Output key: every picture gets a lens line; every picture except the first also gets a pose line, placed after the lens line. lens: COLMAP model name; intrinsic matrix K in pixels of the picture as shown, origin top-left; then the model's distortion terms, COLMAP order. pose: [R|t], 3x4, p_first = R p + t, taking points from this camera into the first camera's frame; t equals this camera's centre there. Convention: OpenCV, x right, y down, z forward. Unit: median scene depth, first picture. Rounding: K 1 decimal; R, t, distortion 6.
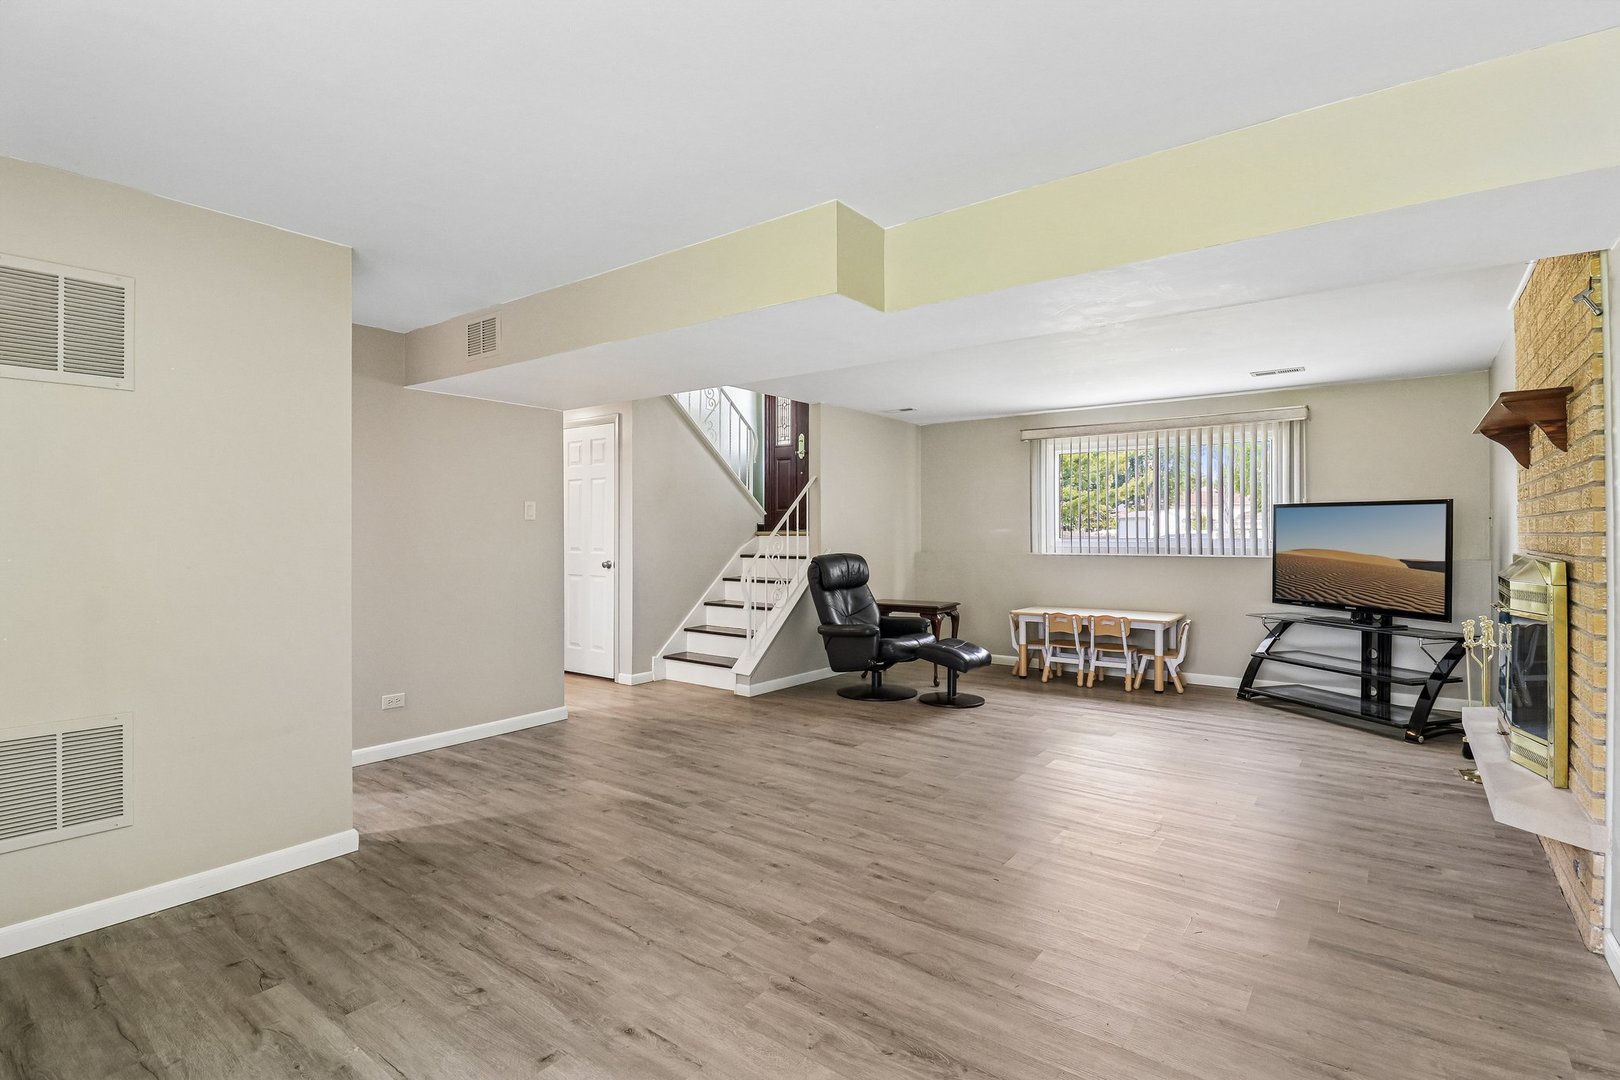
lens RADIAL K [[783.9, 0, 810.0], [0, 783.9, 540.0], [0, 0, 1]] dist [-0.020523, -0.000103]
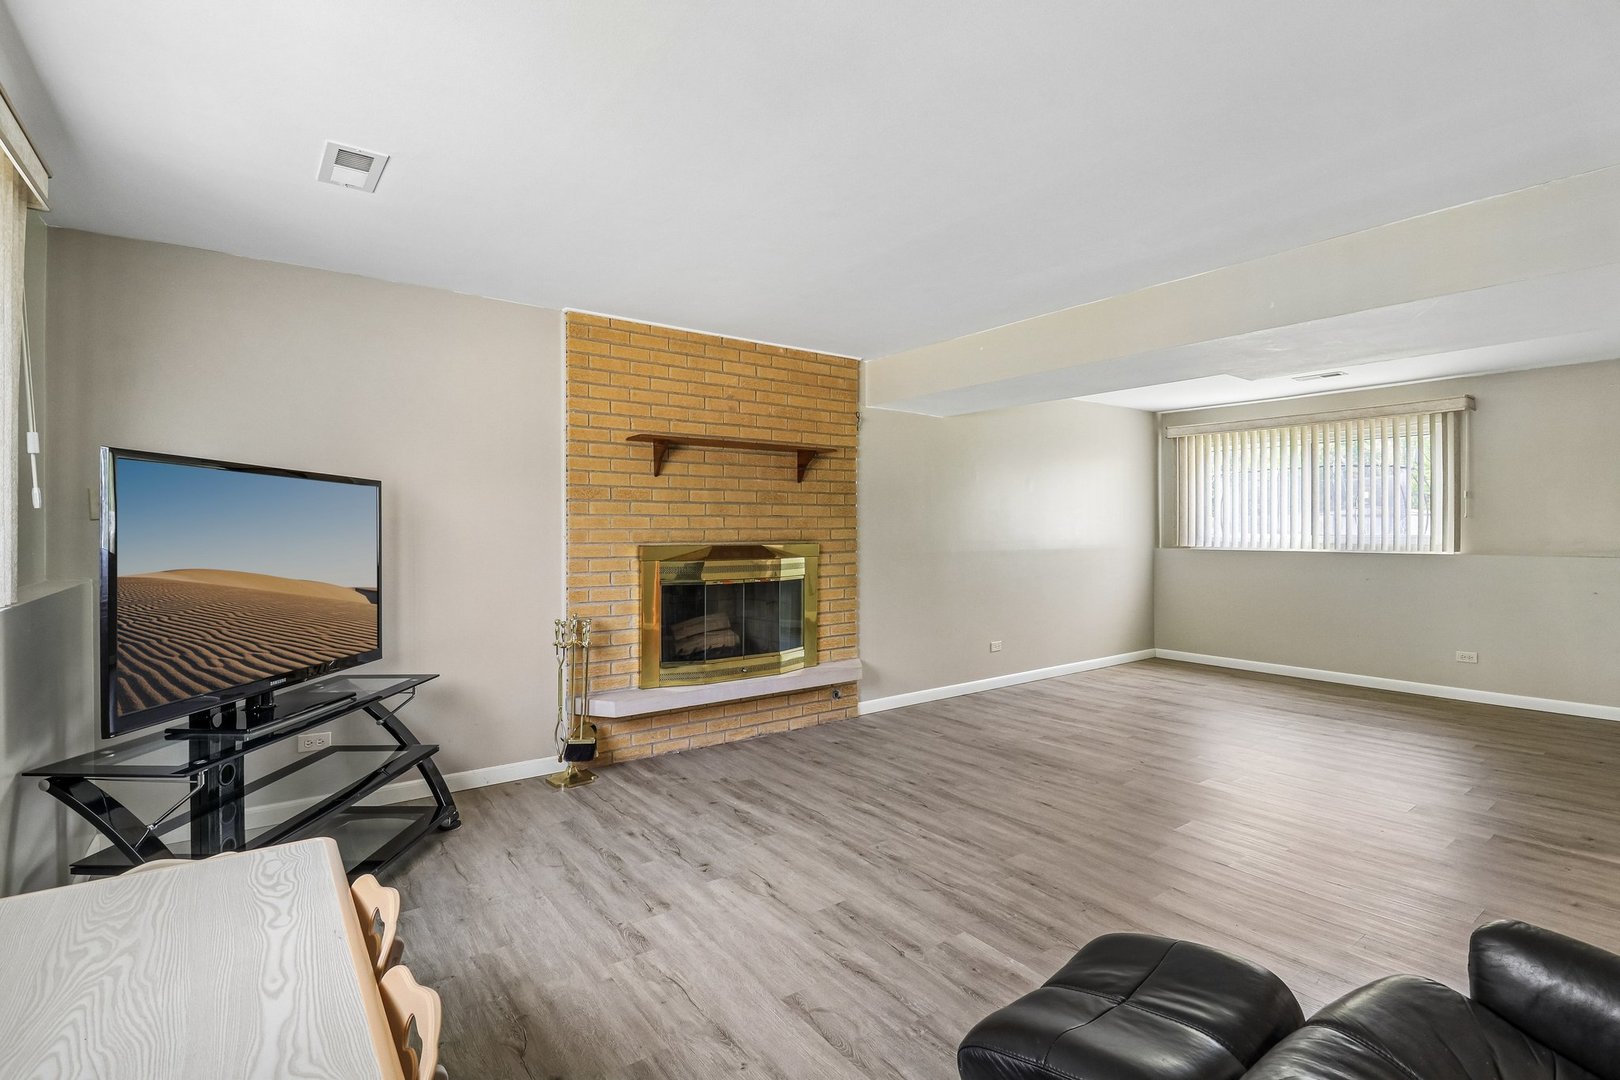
lens RADIAL K [[754.2, 0, 809.7], [0, 754.2, 525.2], [0, 0, 1]] dist [0.015277, -0.000060]
pose [[-0.955574, 0.004162, 0.294721, 0.368018], [0.006965, 0.999940, 0.008464, -0.031093], [-0.294668, 0.010141, -0.955546, 2.274906]]
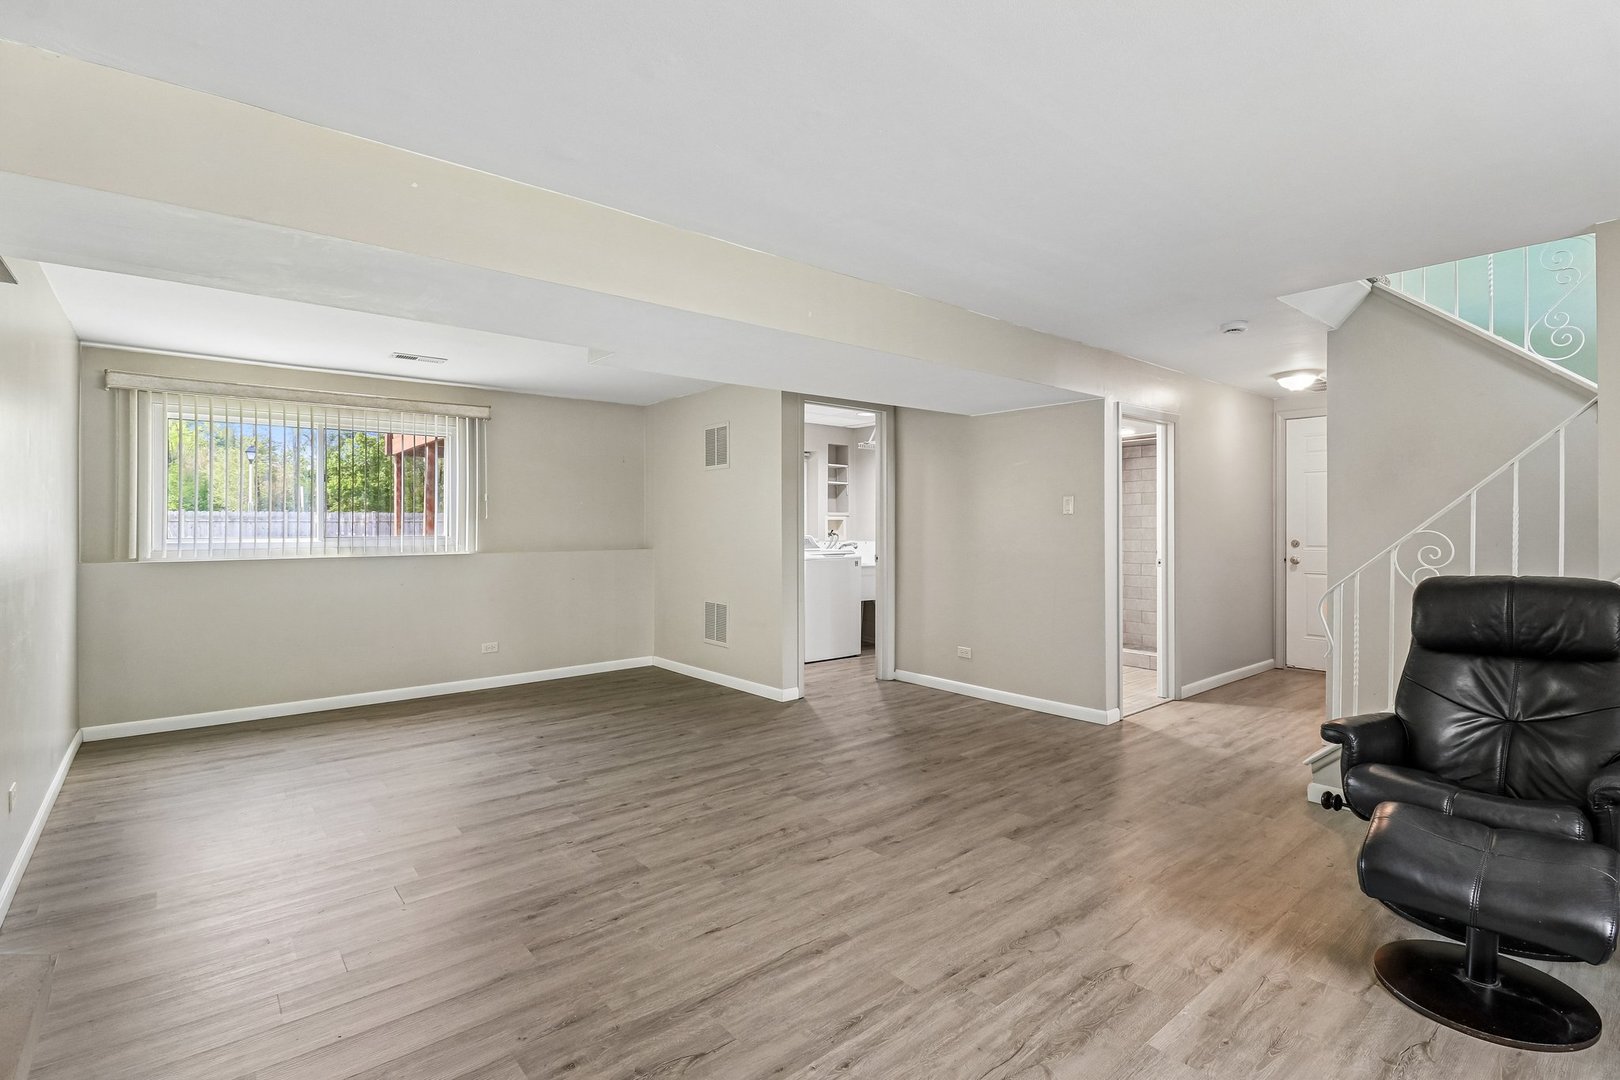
lens RADIAL K [[760.8, 0, 810.0], [0, 760.8, 540.0], [0, 0, 1]] dist [-0.013095, -0.000500]
pose [[-0.238827, 0.022000, -0.970813, 1.060150], [-0.005970, 0.999691, 0.024123, -0.021858], [0.971044, 0.011557, -0.238621, 1.403290]]
